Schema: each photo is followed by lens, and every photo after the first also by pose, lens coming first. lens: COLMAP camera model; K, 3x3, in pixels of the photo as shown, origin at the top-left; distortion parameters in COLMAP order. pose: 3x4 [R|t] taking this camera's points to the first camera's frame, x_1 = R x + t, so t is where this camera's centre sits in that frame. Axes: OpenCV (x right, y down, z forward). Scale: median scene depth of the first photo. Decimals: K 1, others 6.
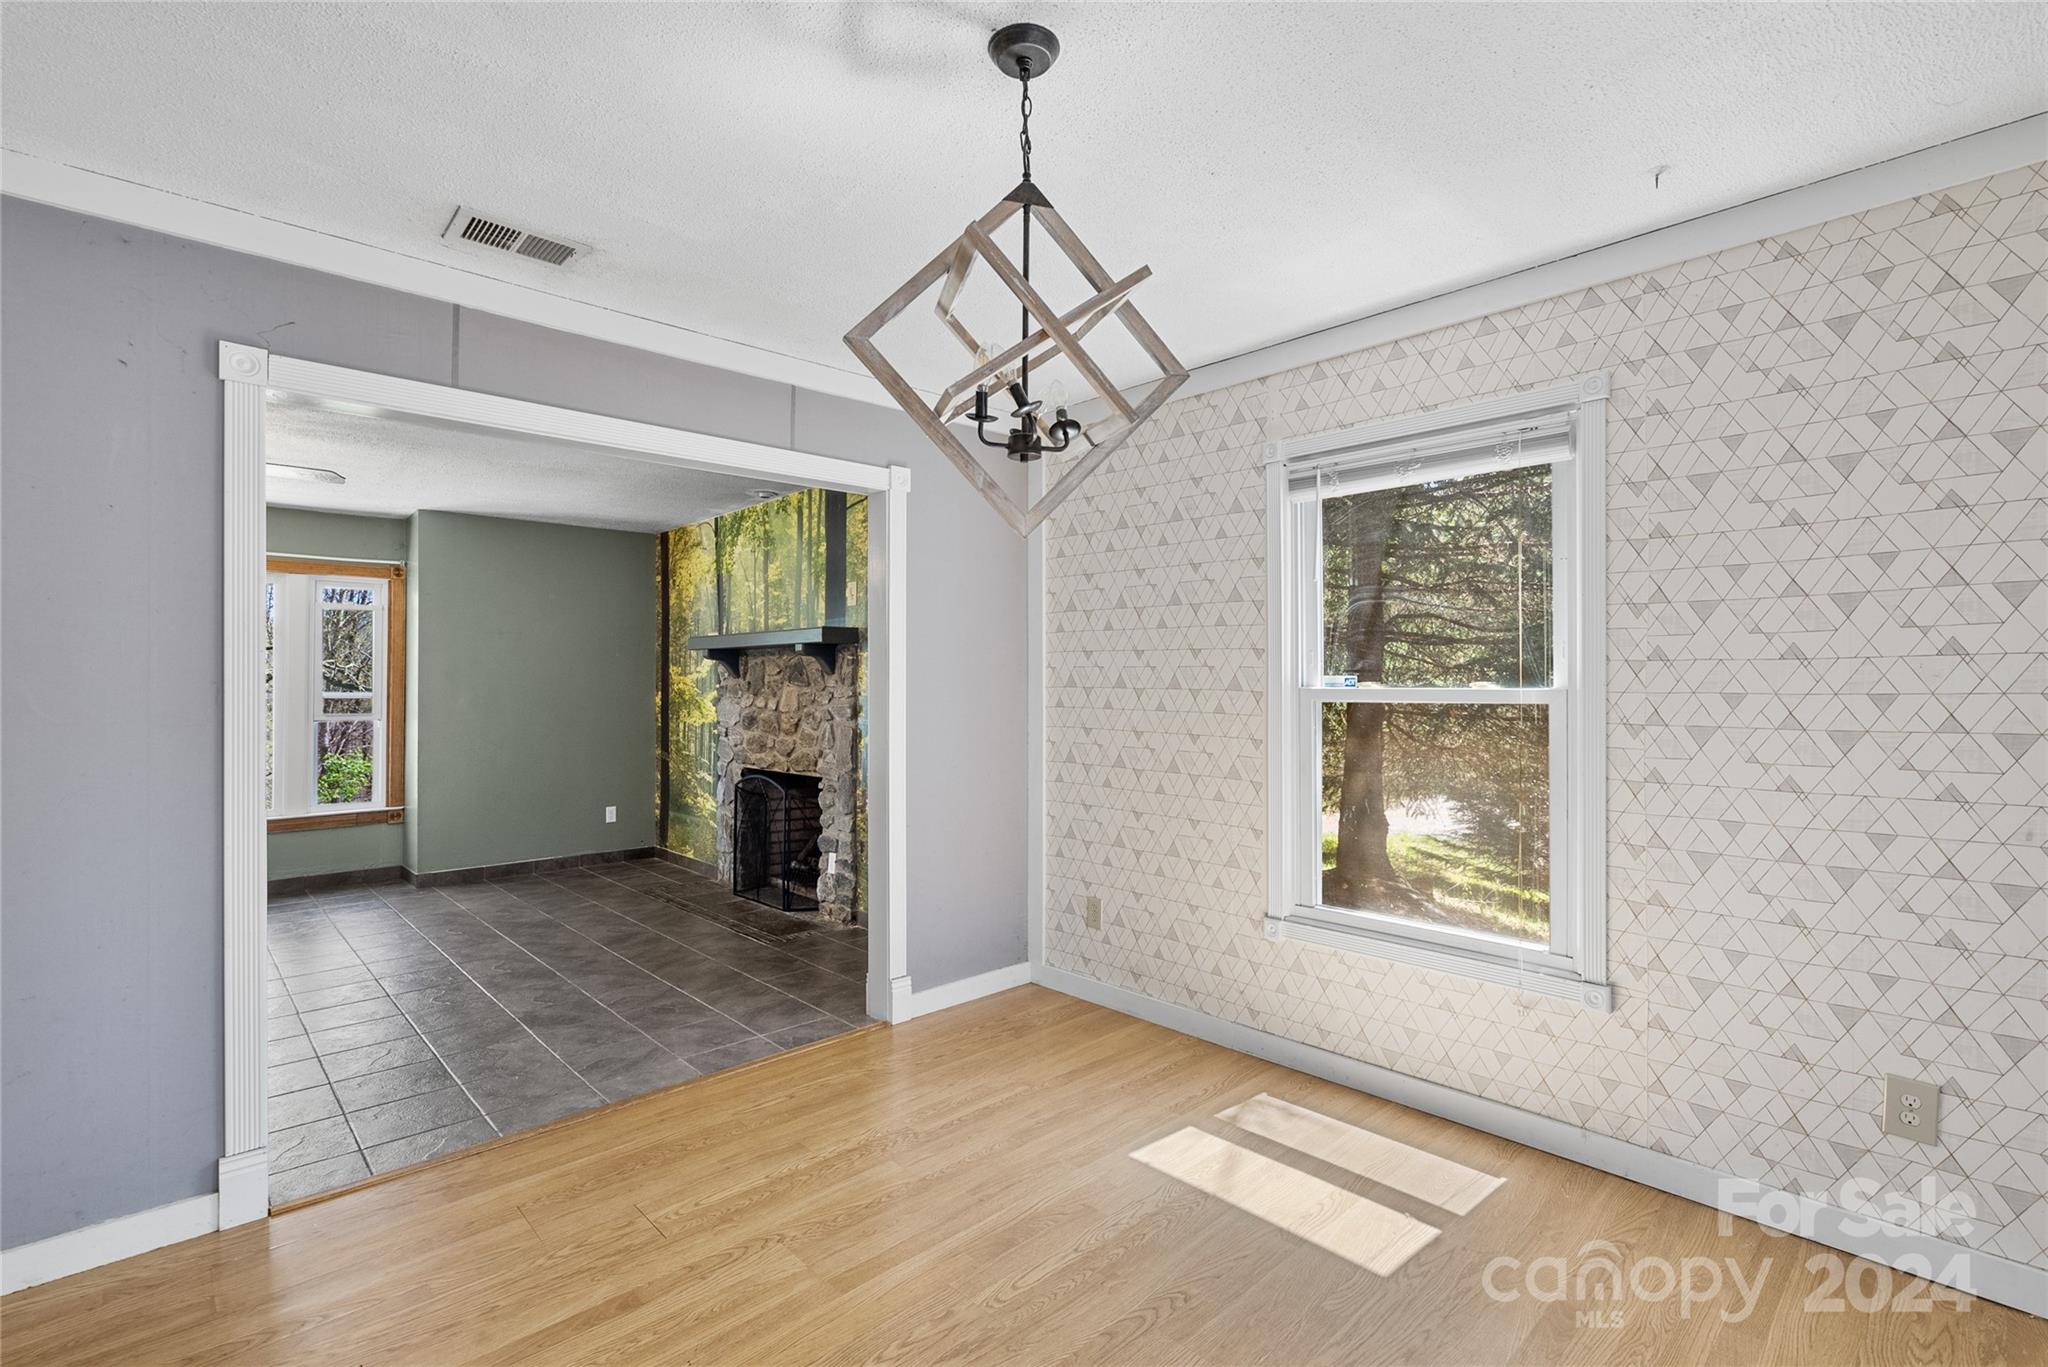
lens RADIAL K [[955.4, 0, 1036.6], [0, 955.4, 687.7], [0, 0, 1]] dist [-0.001245, 0.001031]
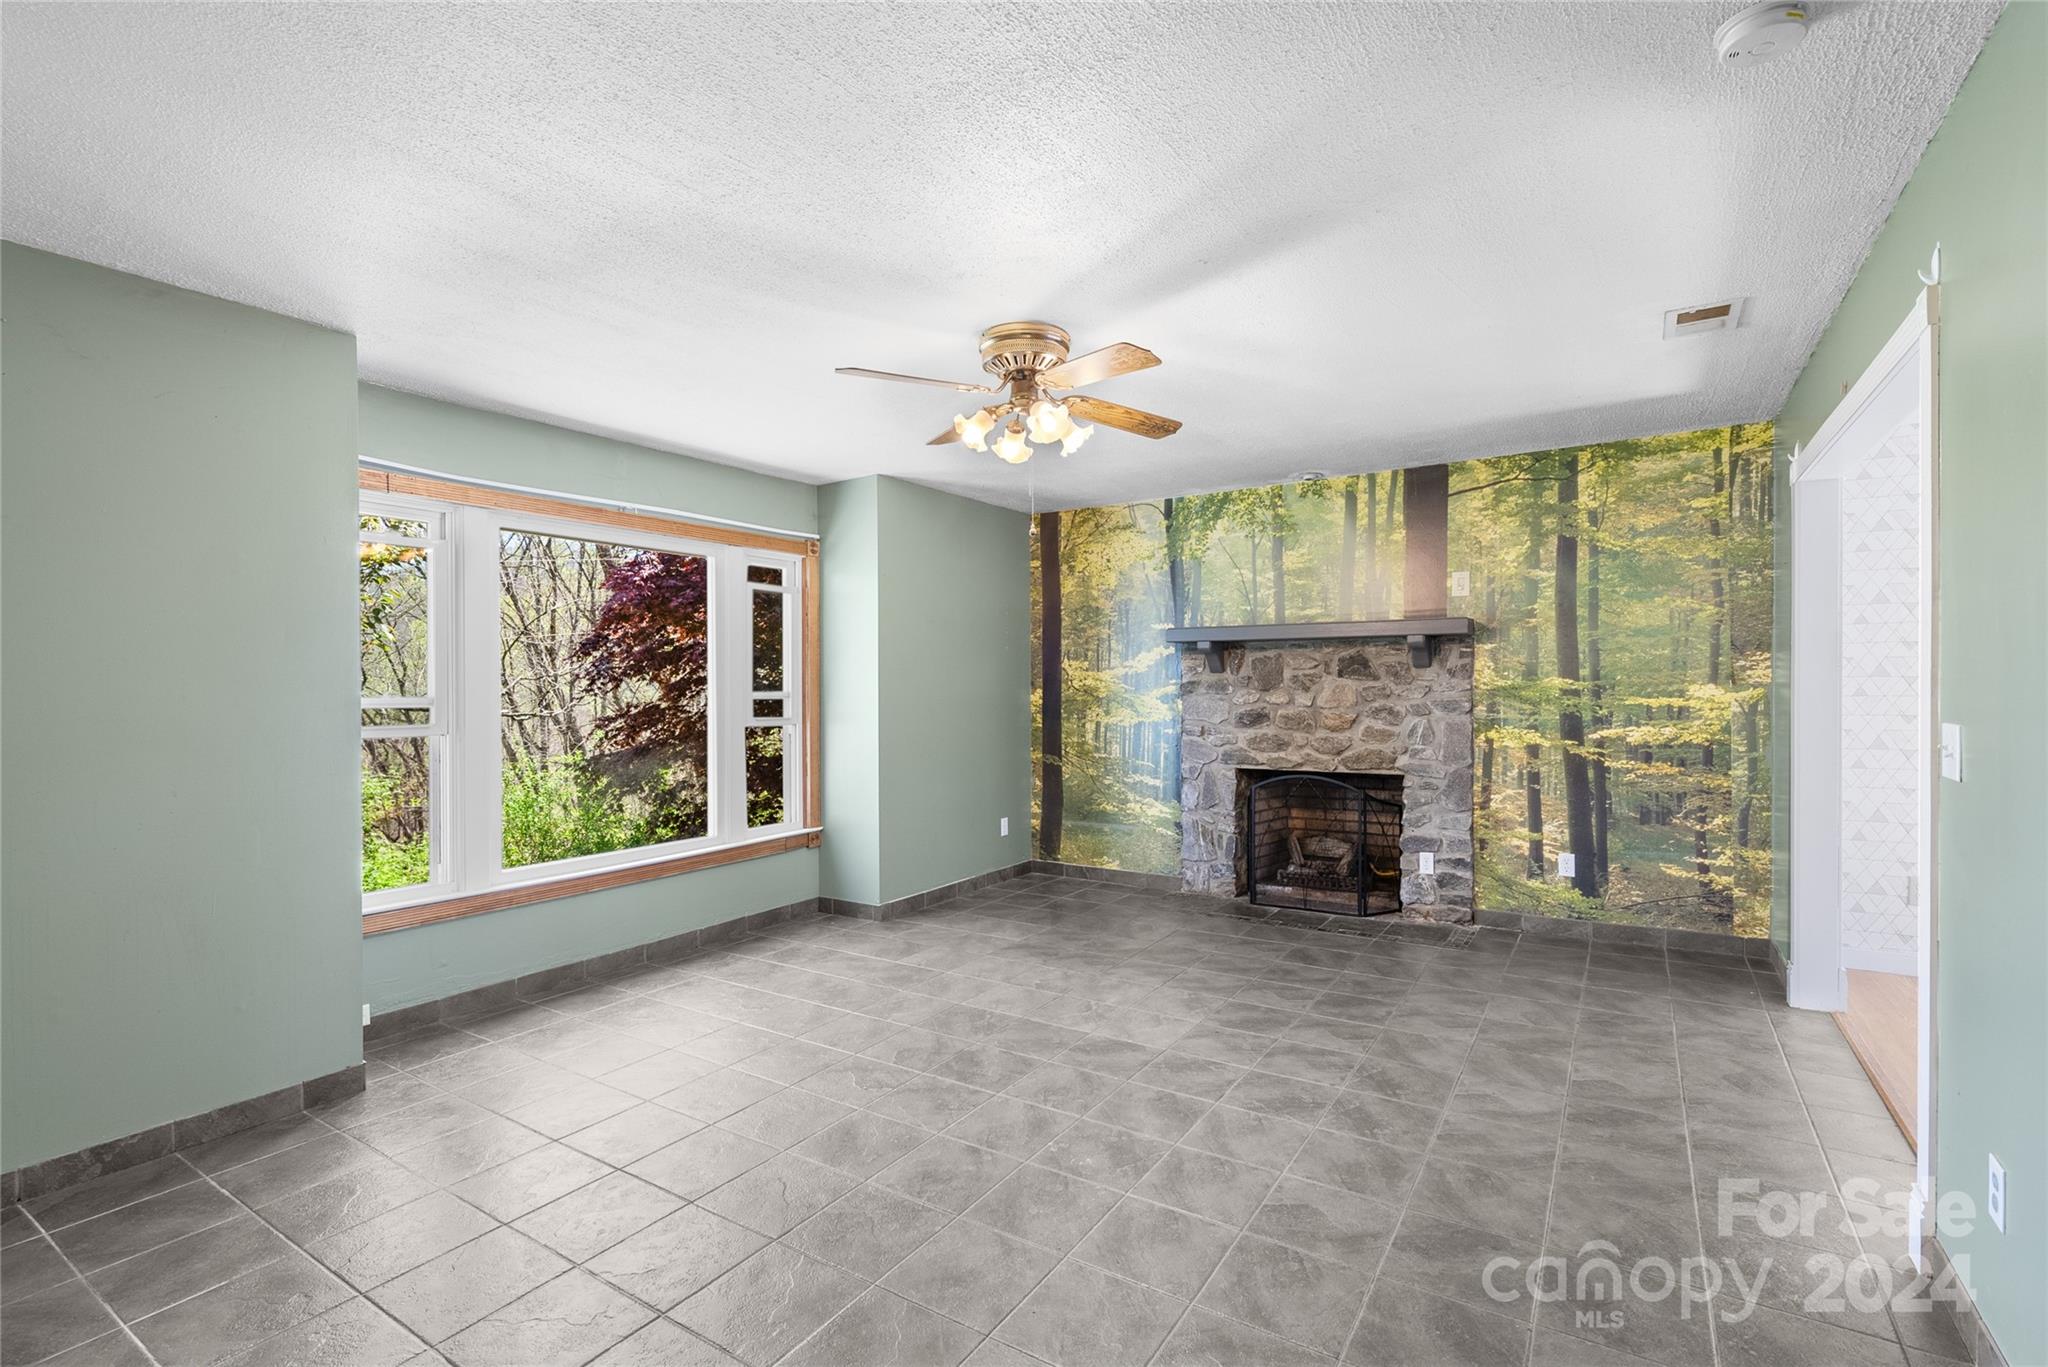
lens RADIAL K [[943.6, 0, 1031.4], [0, 943.6, 691.3], [0, 0, 1]] dist [-0.011580, 0.000624]
pose [[0.968651, -0.008556, 0.248277, -0.796159], [0.007802, 0.999961, 0.004020, 0.003382], [-0.248302, -0.001957, 0.968681, 0.171810]]
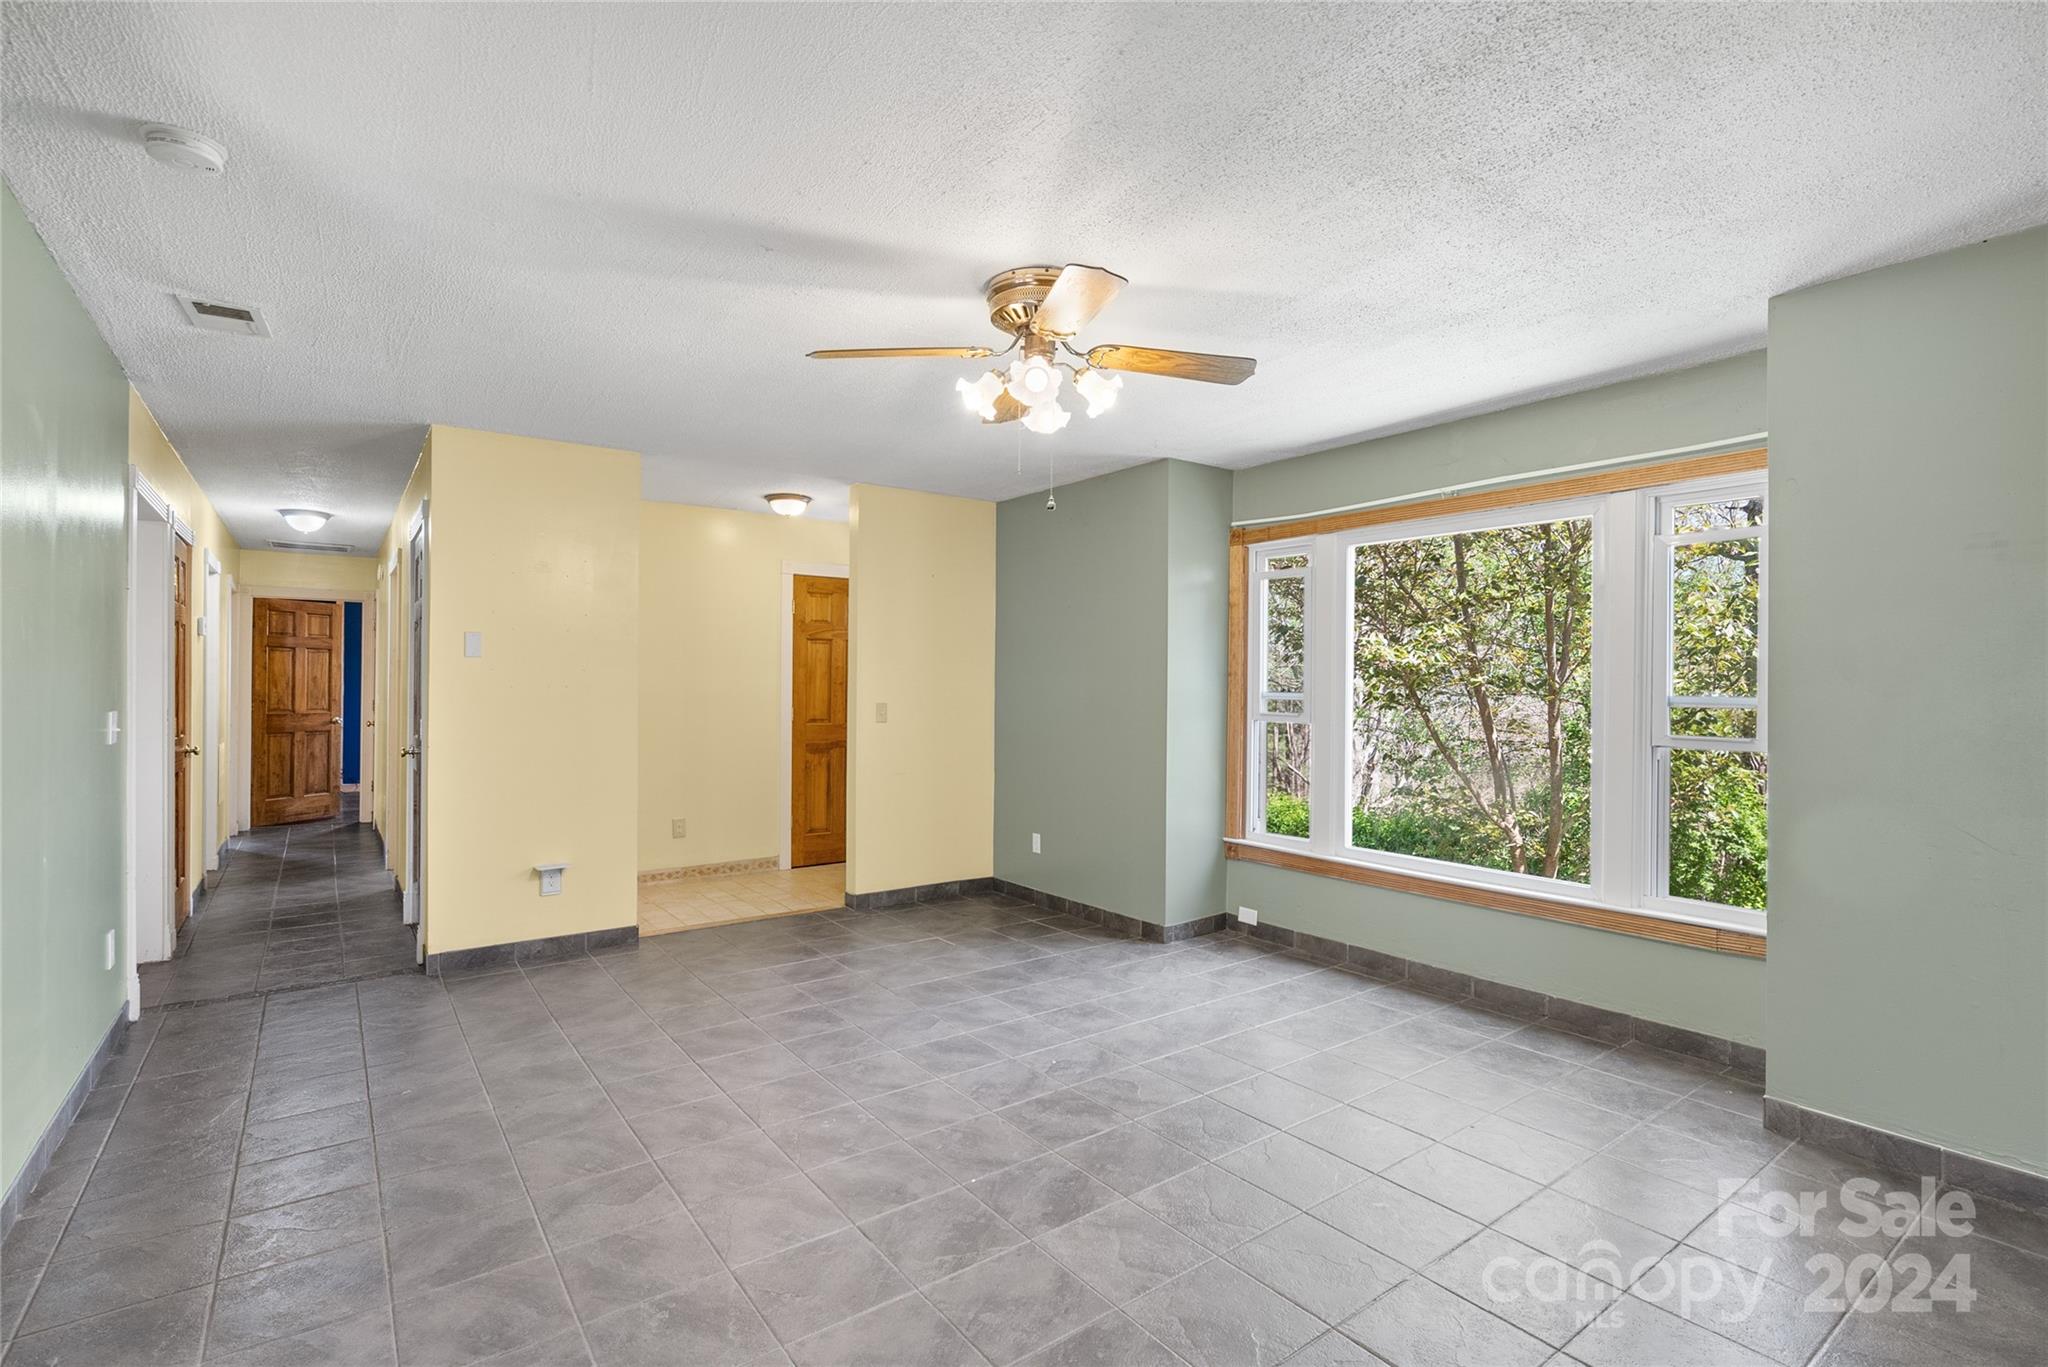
lens RADIAL K [[945.3, 0, 1024.0], [0, 945.3, 683.5], [0, 0, 1]] dist [-0.000871, 0.000138]
pose [[-0.114396, 0.001919, -0.993433, -0.173373], [-0.003770, 0.999990, 0.002366, -0.002515], [0.993428, 0.004016, -0.114388, 0.767395]]
